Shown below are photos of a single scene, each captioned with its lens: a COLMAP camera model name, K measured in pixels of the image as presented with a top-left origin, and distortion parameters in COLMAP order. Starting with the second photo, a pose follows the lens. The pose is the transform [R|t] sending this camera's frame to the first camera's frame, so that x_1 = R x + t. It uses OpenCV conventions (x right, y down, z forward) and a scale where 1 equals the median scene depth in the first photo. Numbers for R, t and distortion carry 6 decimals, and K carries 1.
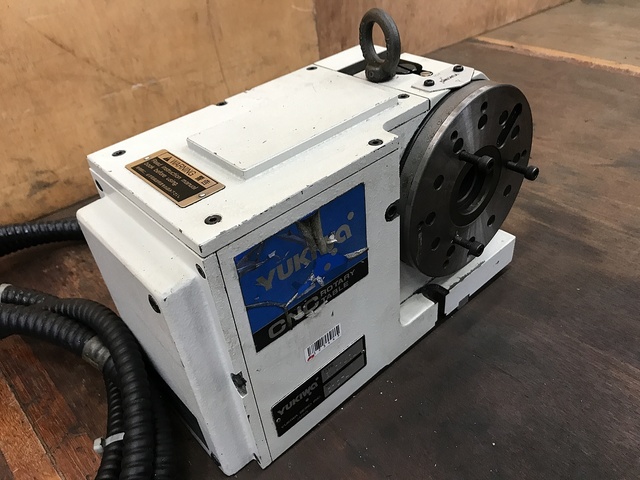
lens RADIAL K [[533.5, 0, 320.5], [0, 533.5, 237.5], [0, 0, 1]] dist [-0.000320, 0.010045]
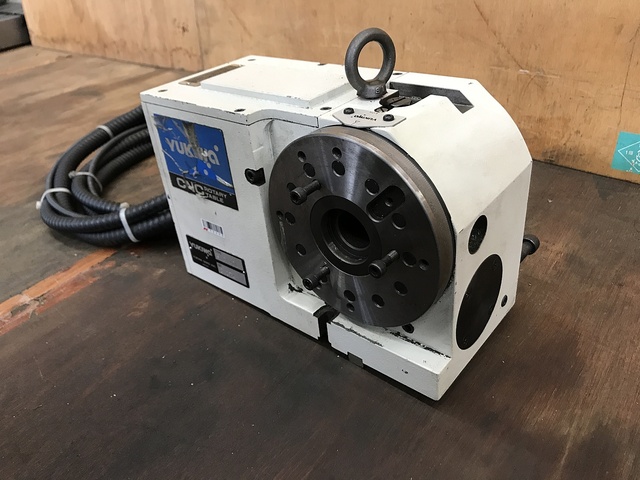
lens RADIAL K [[533.5, 0, 322.6], [0, 533.5, 242.5], [0, 0, 1]] dist [-0.000320, 0.010045]
pose [[0.152379, 0.592865, -0.790754, 1.042155], [-0.534396, 0.722474, 0.438694, -0.482233], [0.831386, 0.355727, 0.426914, 0.572927]]
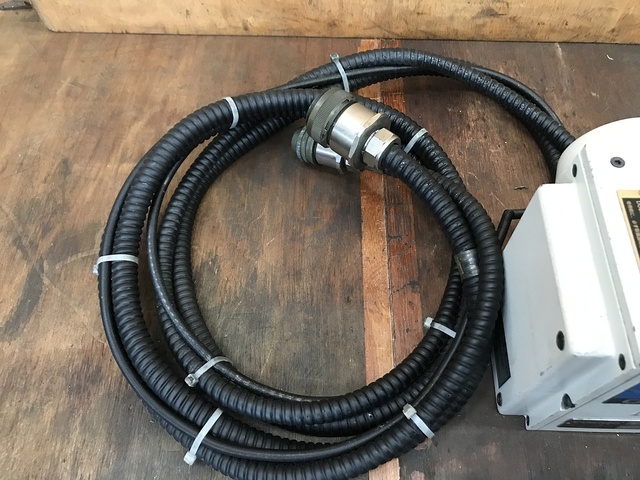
lens RADIAL K [[533.5, 0, 320.1], [0, 533.5, 239.8], [0, 0, 1]] dist [-0.000320, 0.010045]
pose [[0.723923, 0.628406, -0.284679, -0.328680], [-0.429855, 0.733626, 0.526325, -0.268665], [0.539593, -0.258648, 0.801212, -0.073299]]
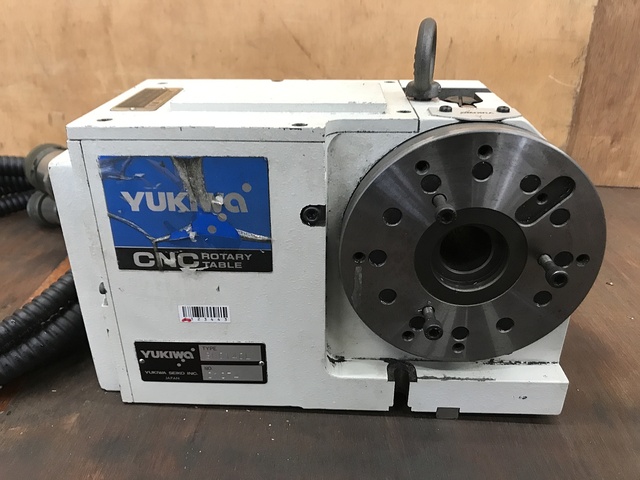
lens RADIAL K [[533.5, 0, 321.0], [0, 533.5, 238.6], [0, 0, 1]] dist [-0.000320, 0.010045]
pose [[0.721451, 0.390151, -0.572094, 0.569312], [-0.471183, 0.882005, 0.007307, -0.023859], [0.507440, 0.264289, 0.820156, 0.251900]]
